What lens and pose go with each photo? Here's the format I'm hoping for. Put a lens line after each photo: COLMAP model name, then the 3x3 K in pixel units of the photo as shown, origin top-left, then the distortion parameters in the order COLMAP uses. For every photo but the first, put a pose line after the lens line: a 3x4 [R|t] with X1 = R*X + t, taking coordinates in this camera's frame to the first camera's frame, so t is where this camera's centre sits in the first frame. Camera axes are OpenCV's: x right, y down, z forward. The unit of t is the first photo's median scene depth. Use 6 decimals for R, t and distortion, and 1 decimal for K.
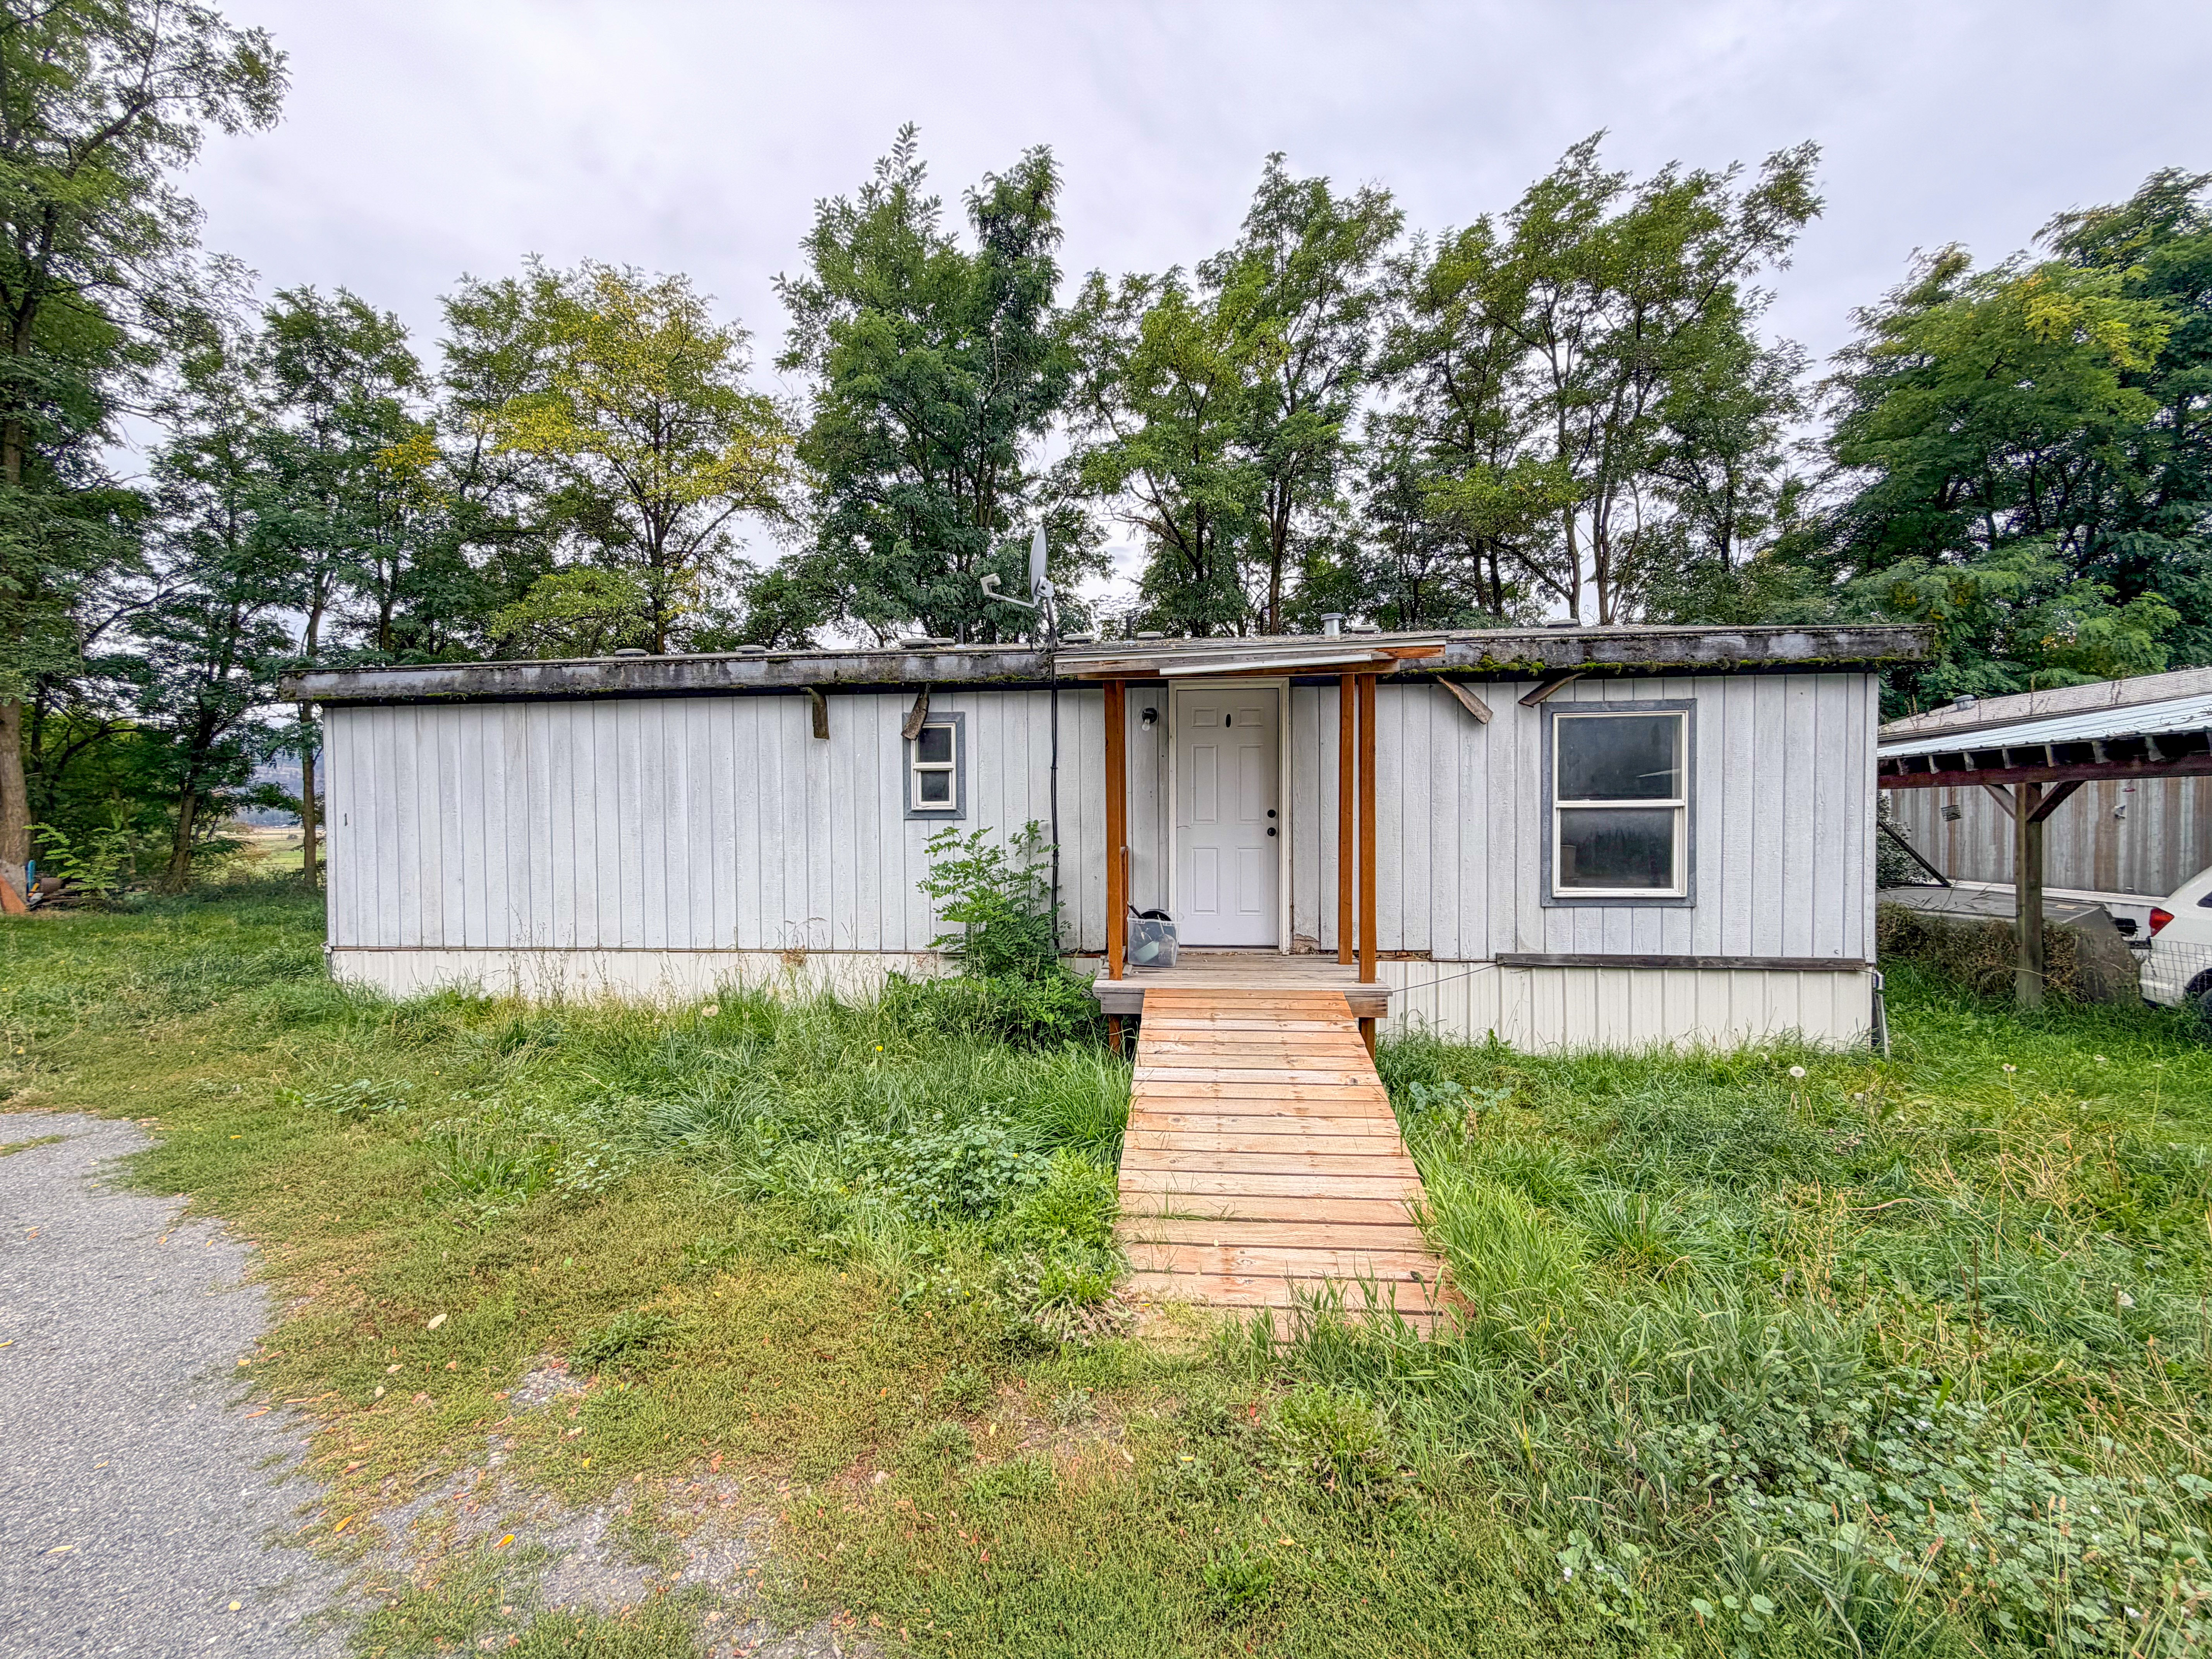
lens RADIAL K [[892.9, 0, 1110.1], [0, 892.9, 841.2], [0, 0, 1]] dist [-0.000779, 0.000148]
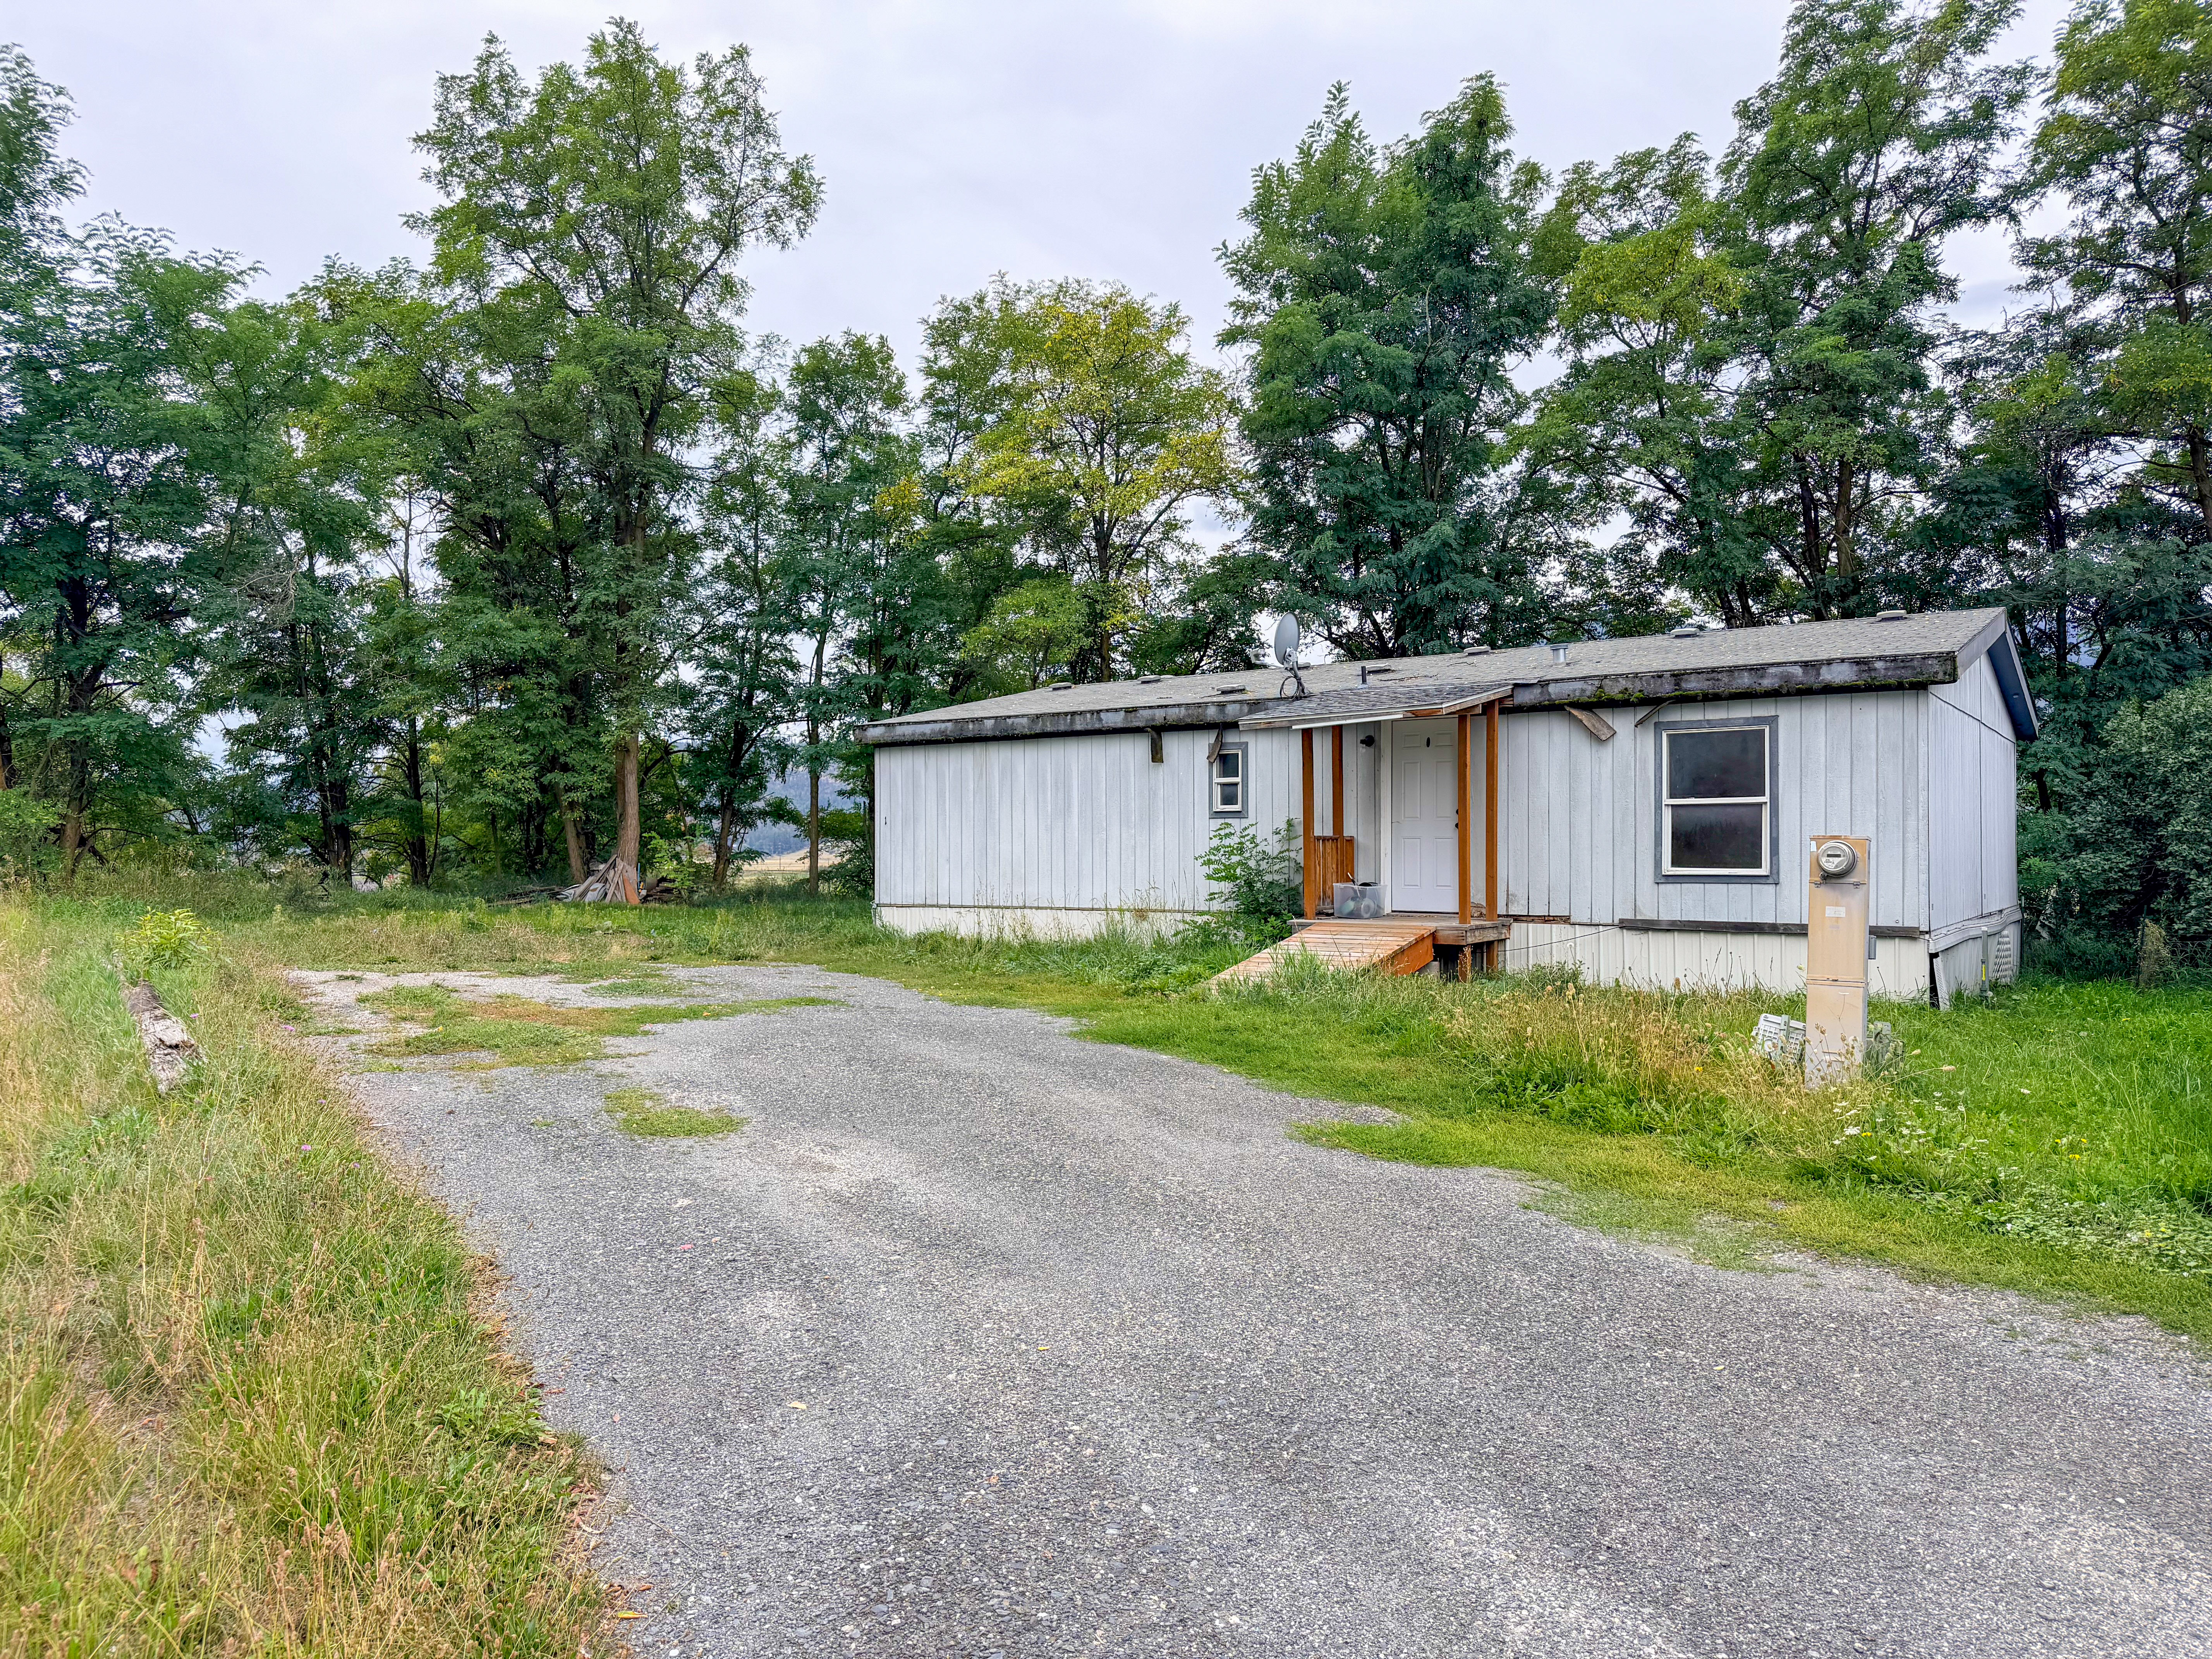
lens RADIAL K [[1562.3, 0, 1111.3], [0, 1562.3, 853.4], [0, 0, 1]] dist [0.060059, -0.049090]
pose [[0.878478, 0.005992, -0.477746, 0.766292], [-0.016926, 0.999684, -0.018585, 0.075961], [0.477484, 0.024413, 0.878301, -1.171241]]
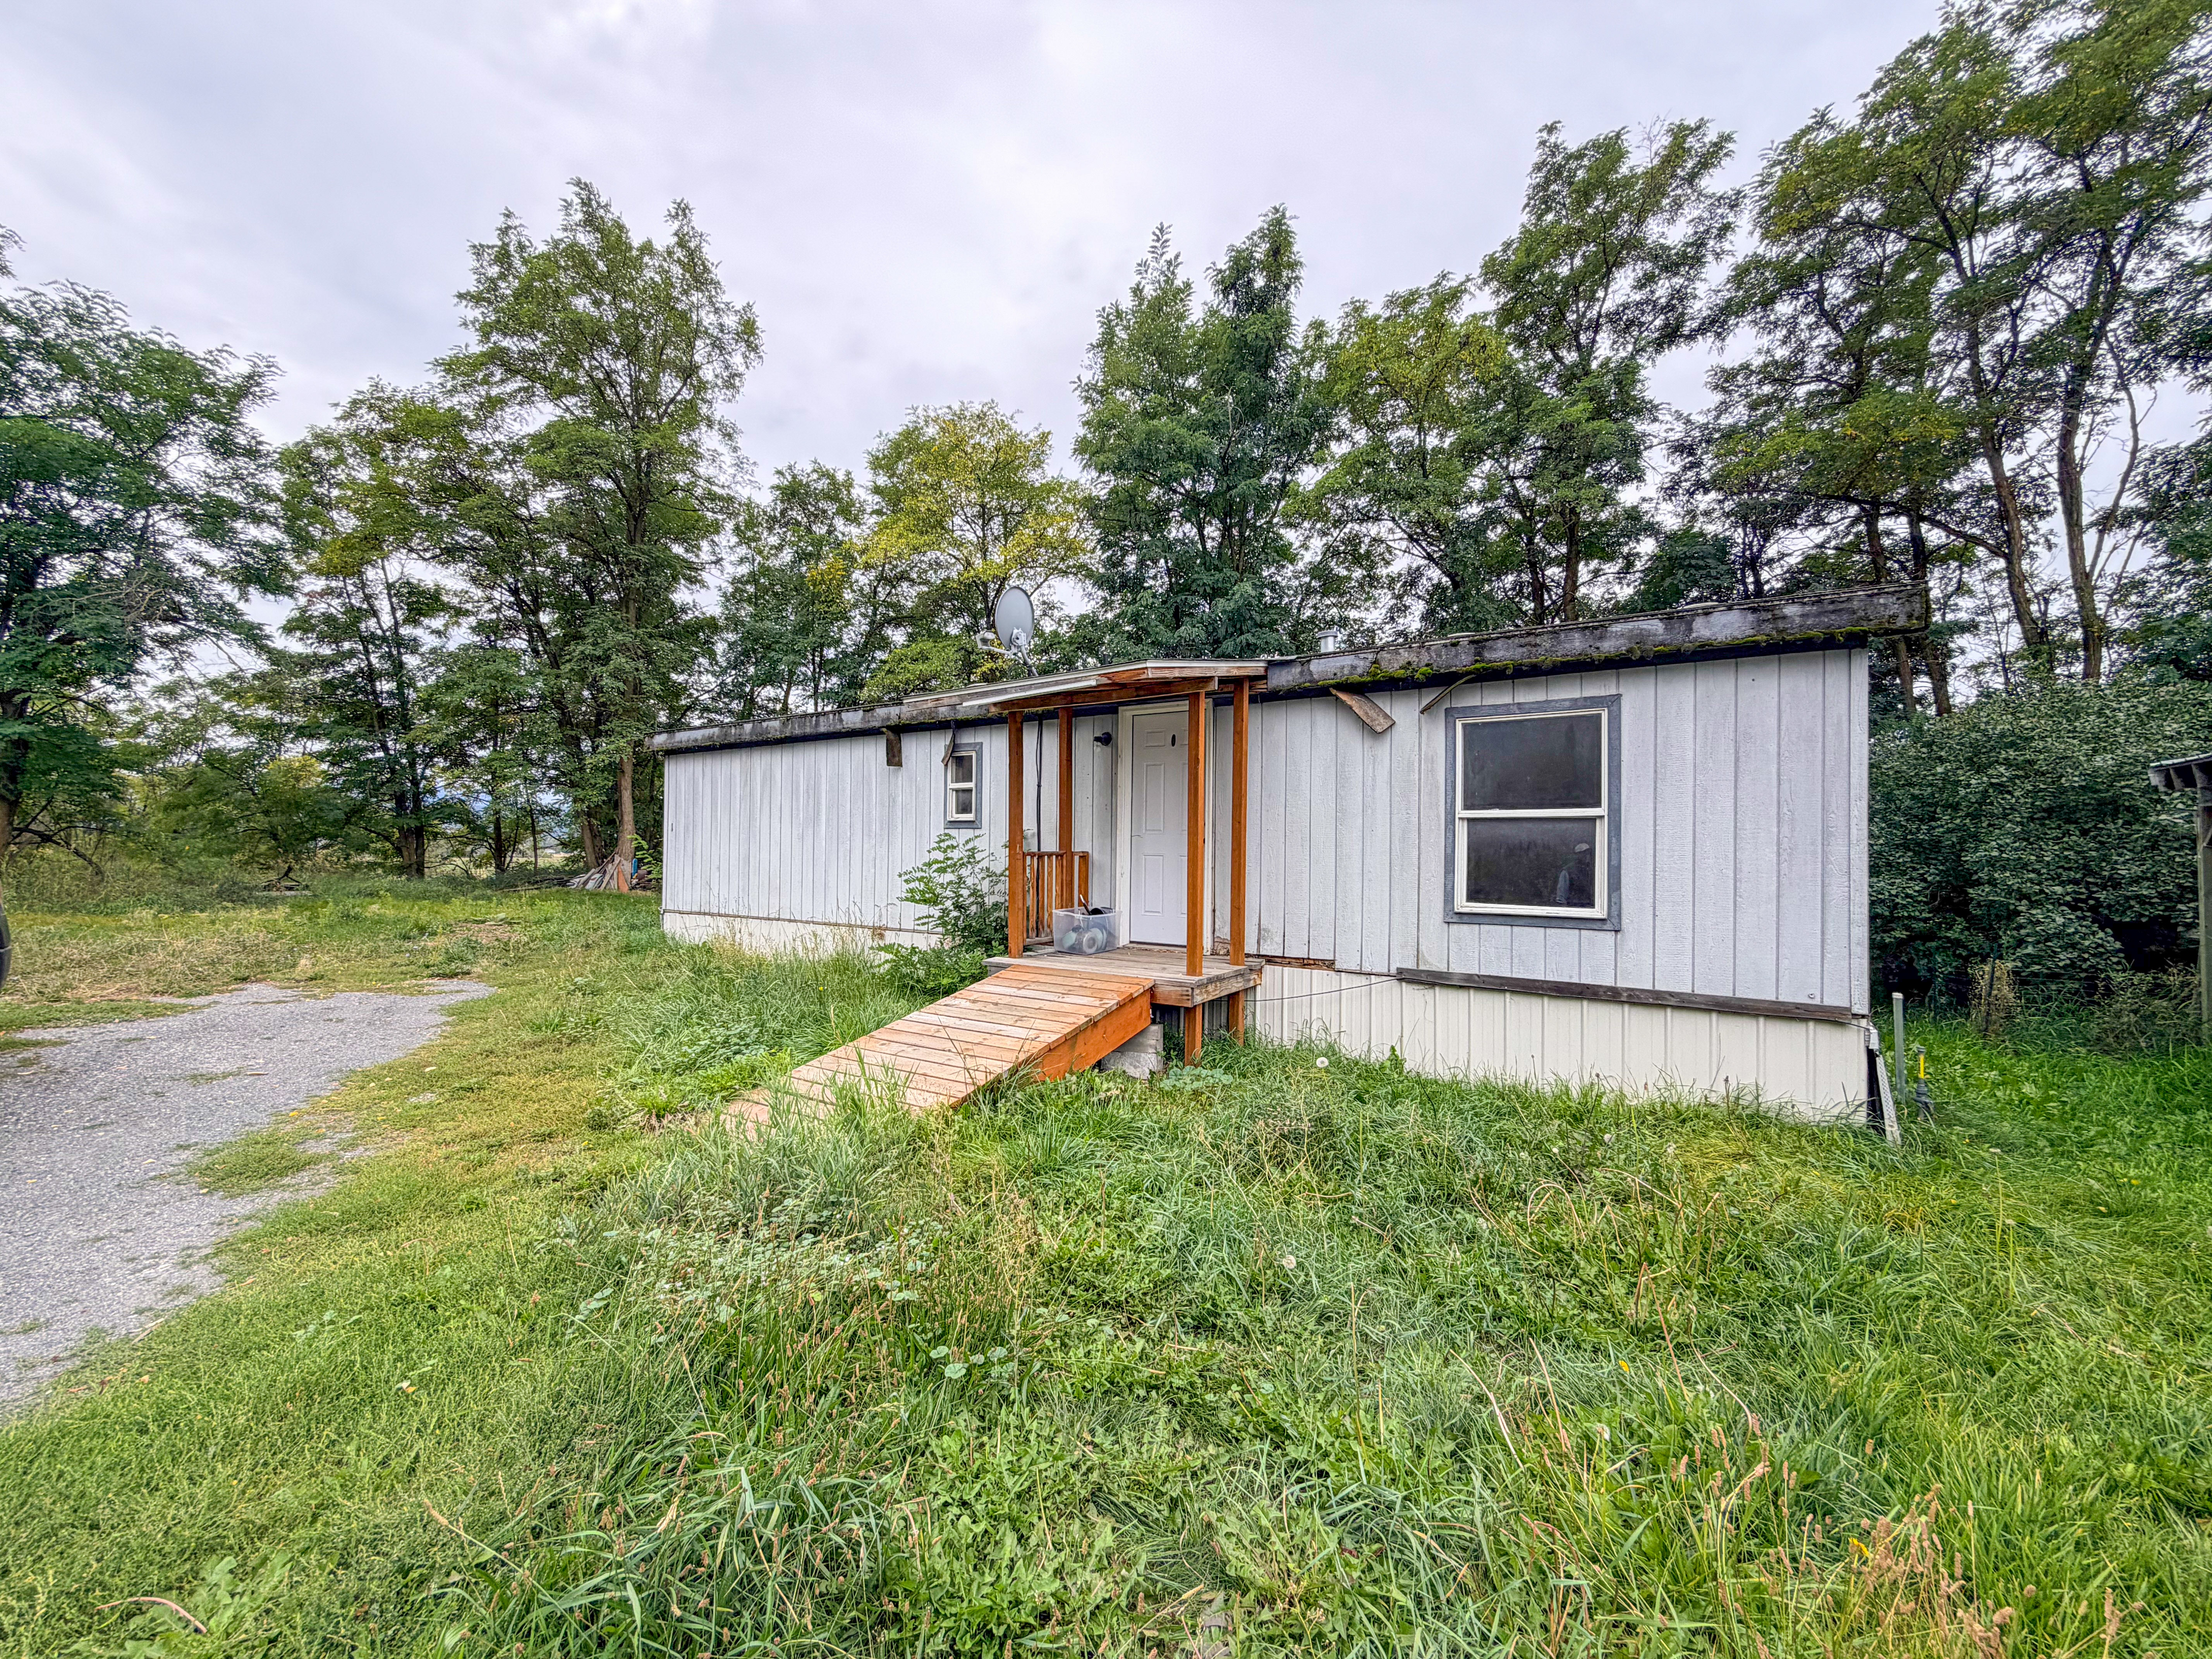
lens RADIAL K [[892.9, 0, 1099.2], [0, 892.9, 845.1], [0, 0, 1]] dist [-0.000779, 0.000148]
pose [[0.882014, 0.014874, -0.470988, 0.531969], [-0.029614, 0.999276, -0.023900, 0.022208], [0.470291, 0.035028, 0.881816, -0.014466]]
